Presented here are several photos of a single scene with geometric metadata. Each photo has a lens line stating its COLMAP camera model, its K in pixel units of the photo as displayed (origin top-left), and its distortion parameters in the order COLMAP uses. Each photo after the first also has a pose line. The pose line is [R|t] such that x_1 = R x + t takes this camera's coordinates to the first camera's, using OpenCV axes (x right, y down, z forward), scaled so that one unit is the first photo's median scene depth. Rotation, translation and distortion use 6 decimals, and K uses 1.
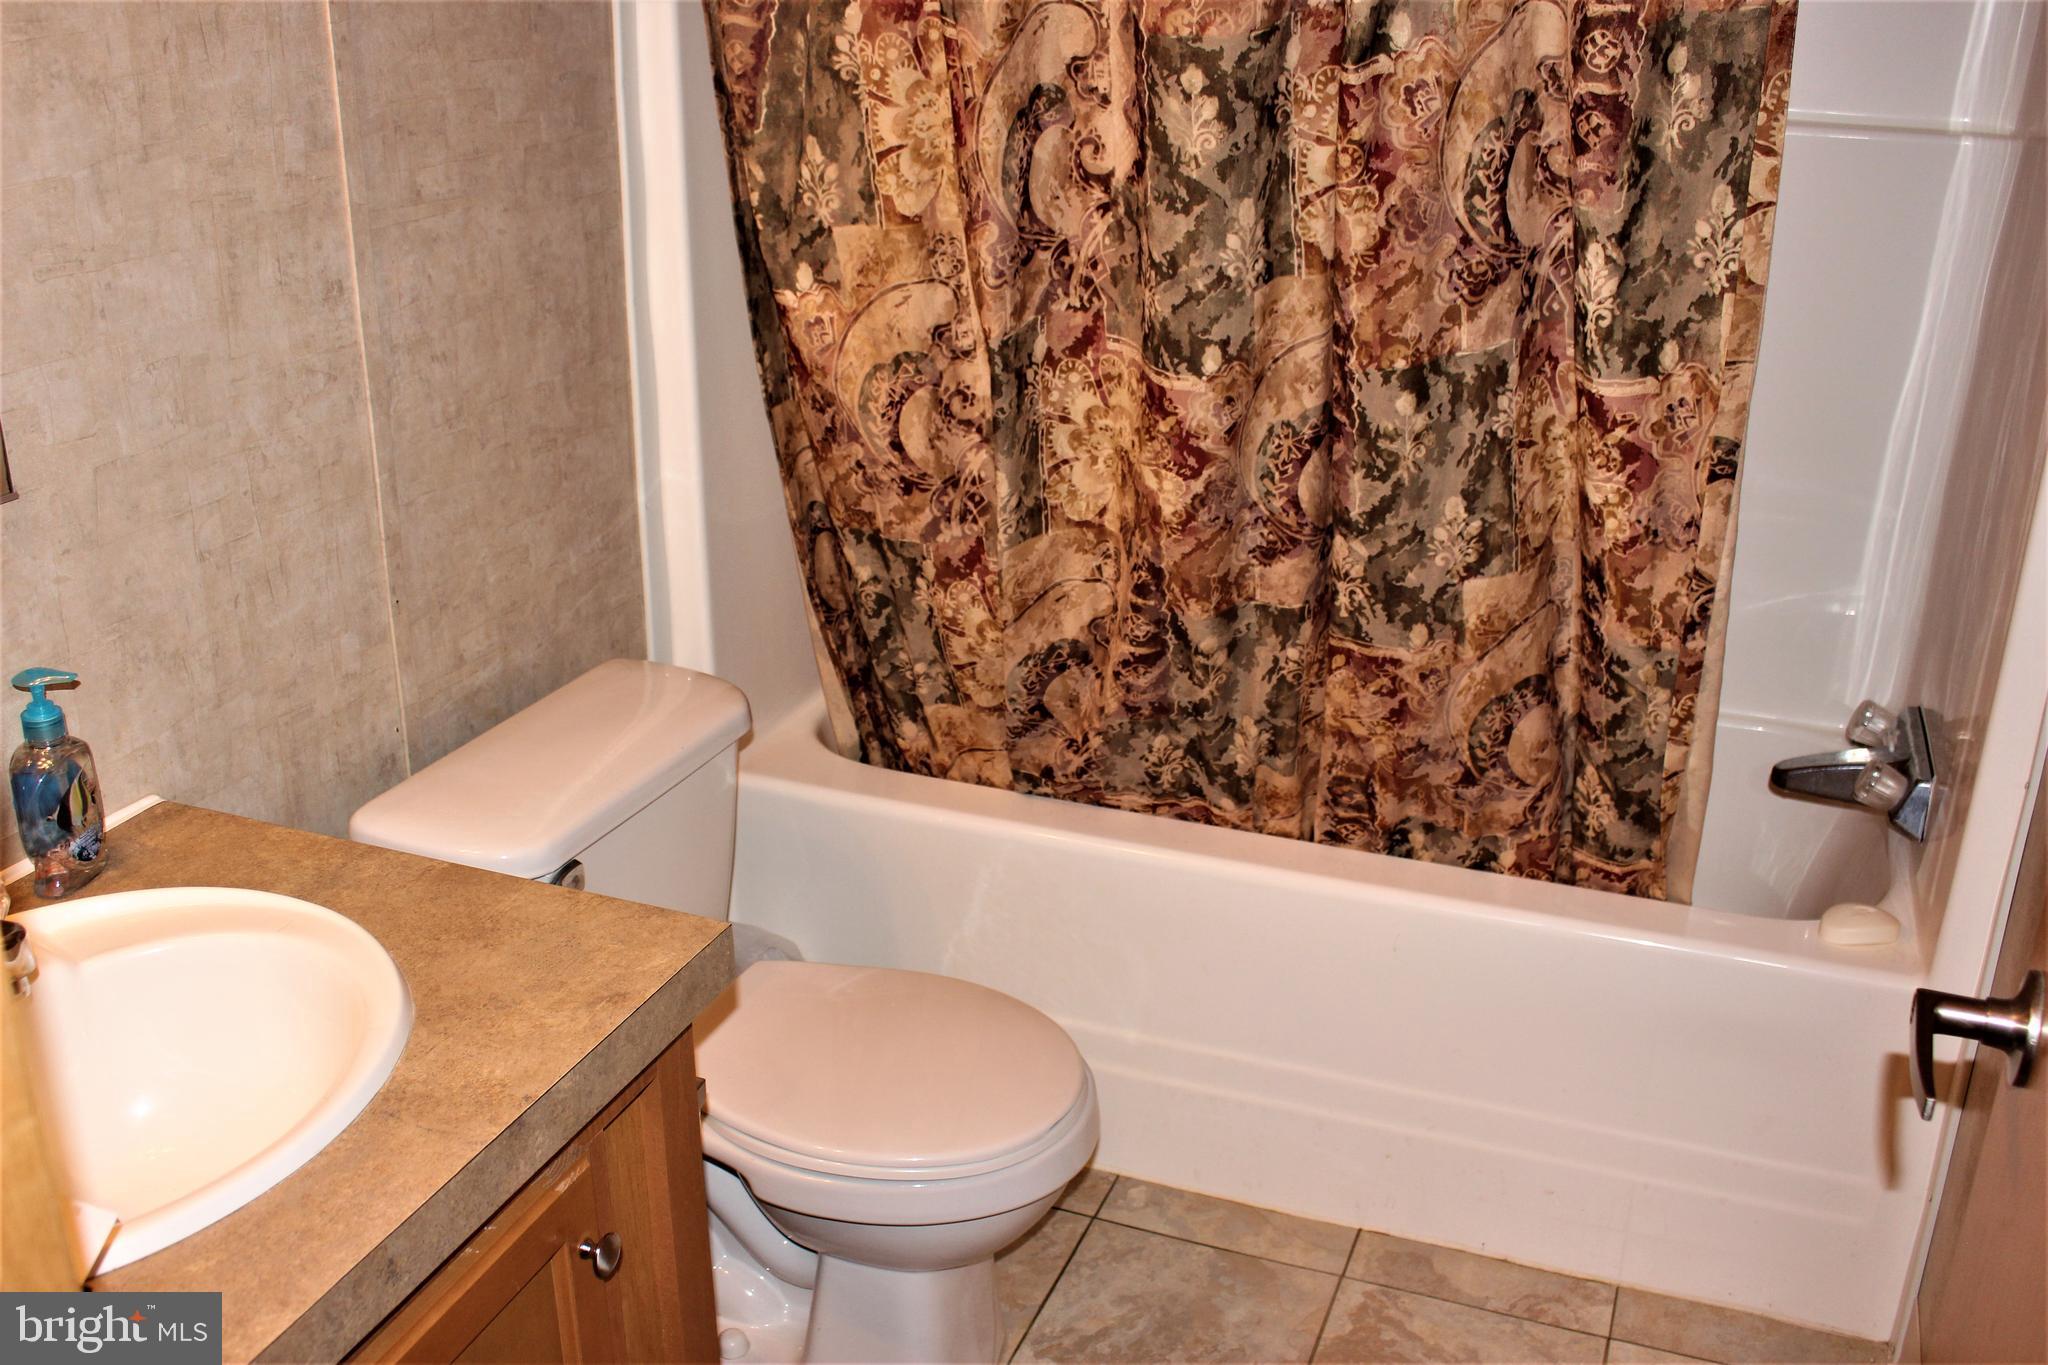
lens RADIAL K [[2040.8, 0, 1025.3], [0, 2040.8, 720.2], [0, 0, 1]] dist [-0.131546, 0.142339]
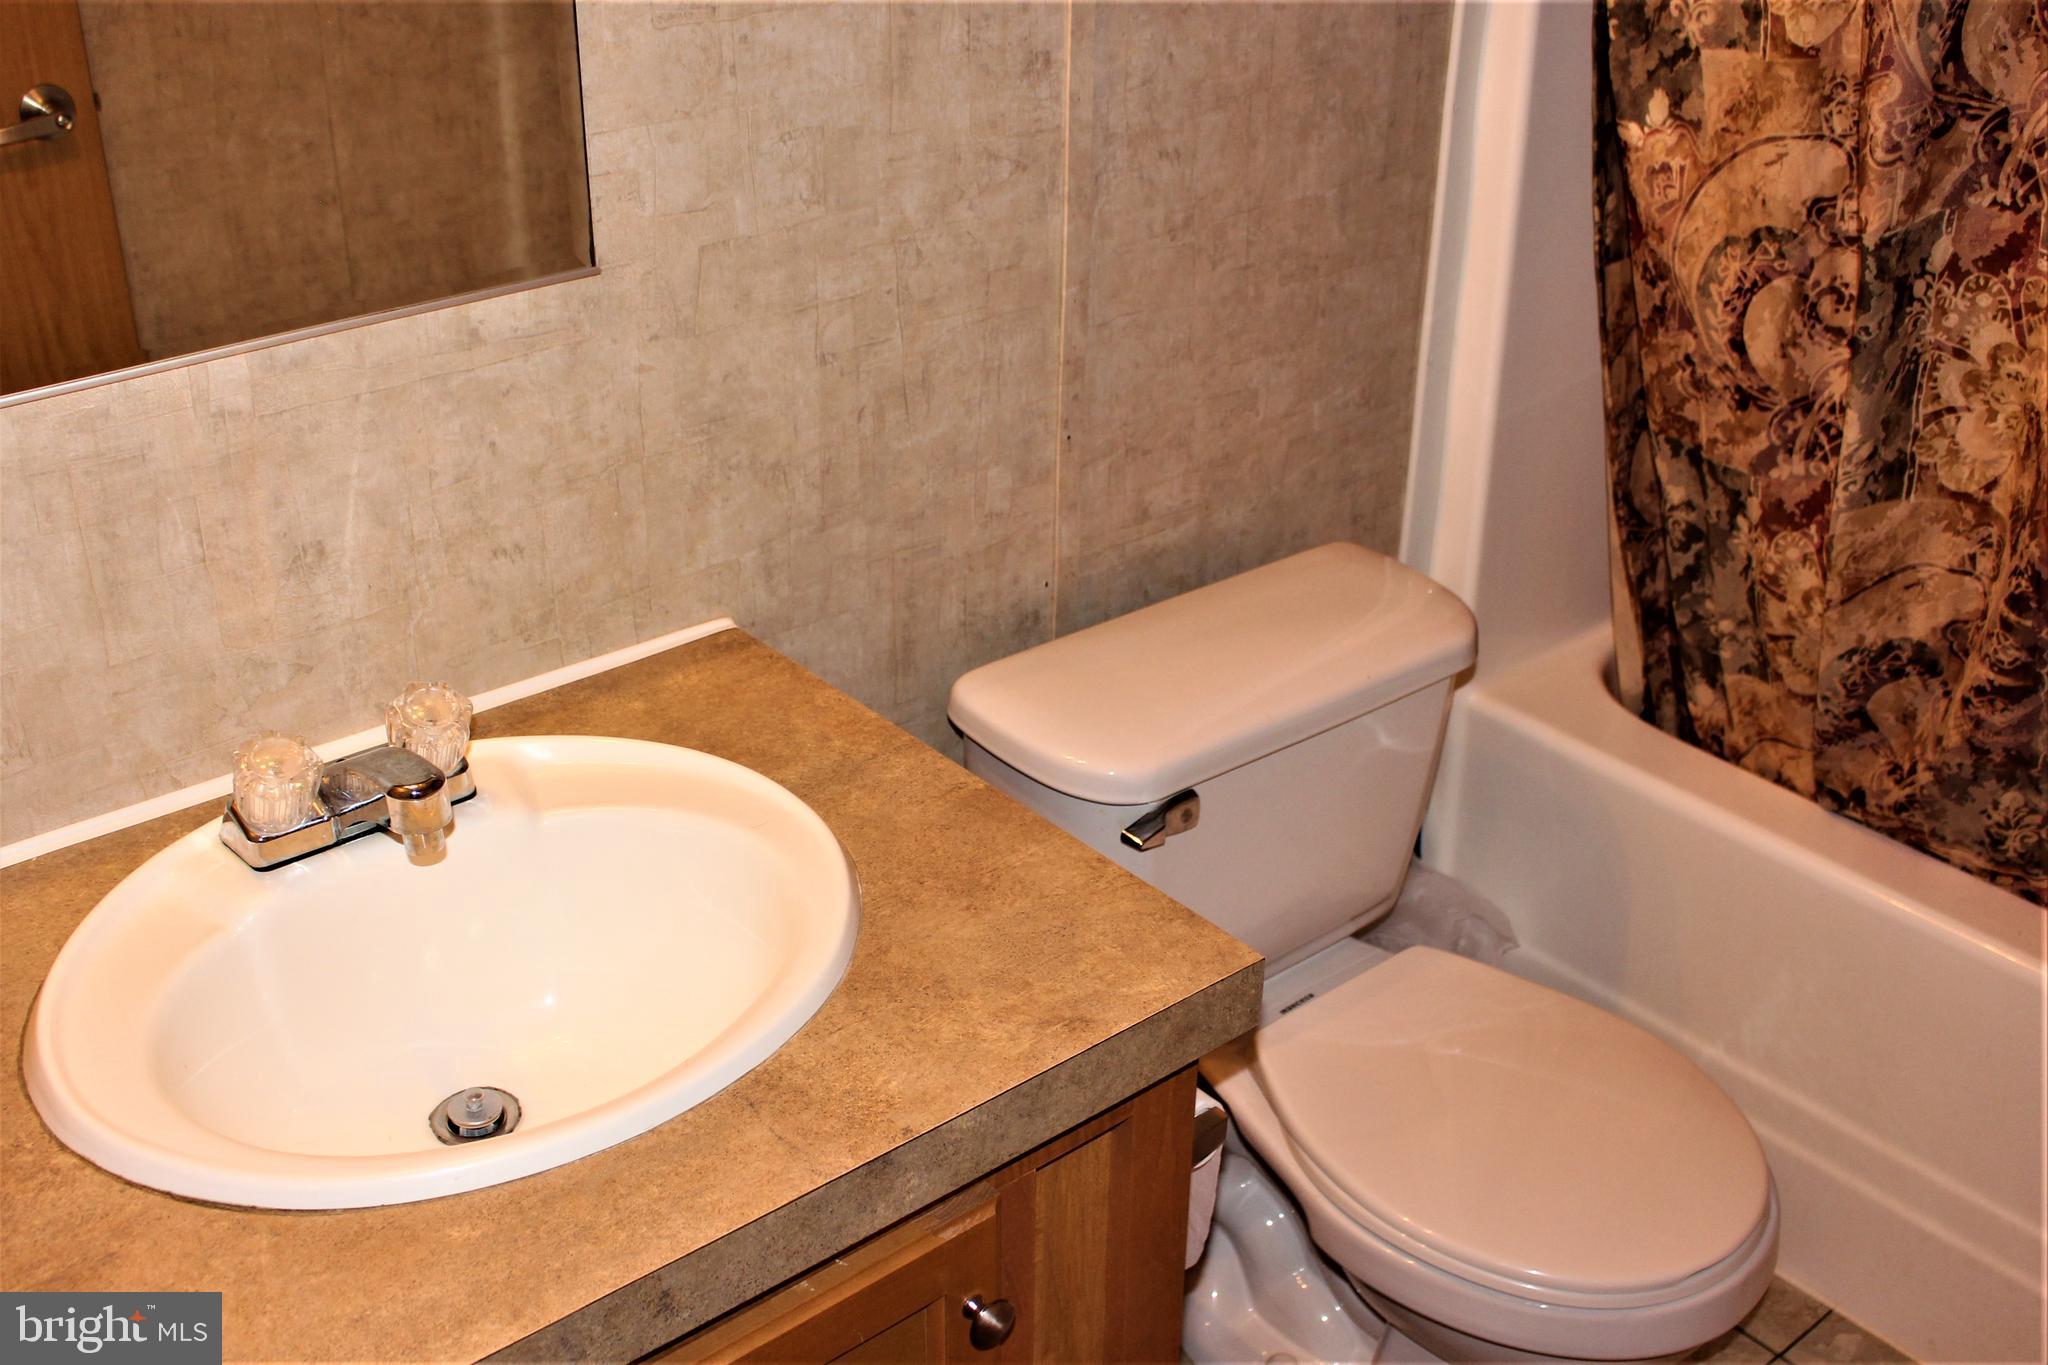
lens RADIAL K [[2182.8, 0, 1024.4], [0, 2182.8, 718.5], [0, 0, 1]] dist [-0.145786, 0.163601]
pose [[0.874796, 0.233960, -0.424257, 0.079378], [-0.187263, 0.970900, 0.149285, -0.071133], [0.446837, -0.051146, 0.893152, 0.159343]]
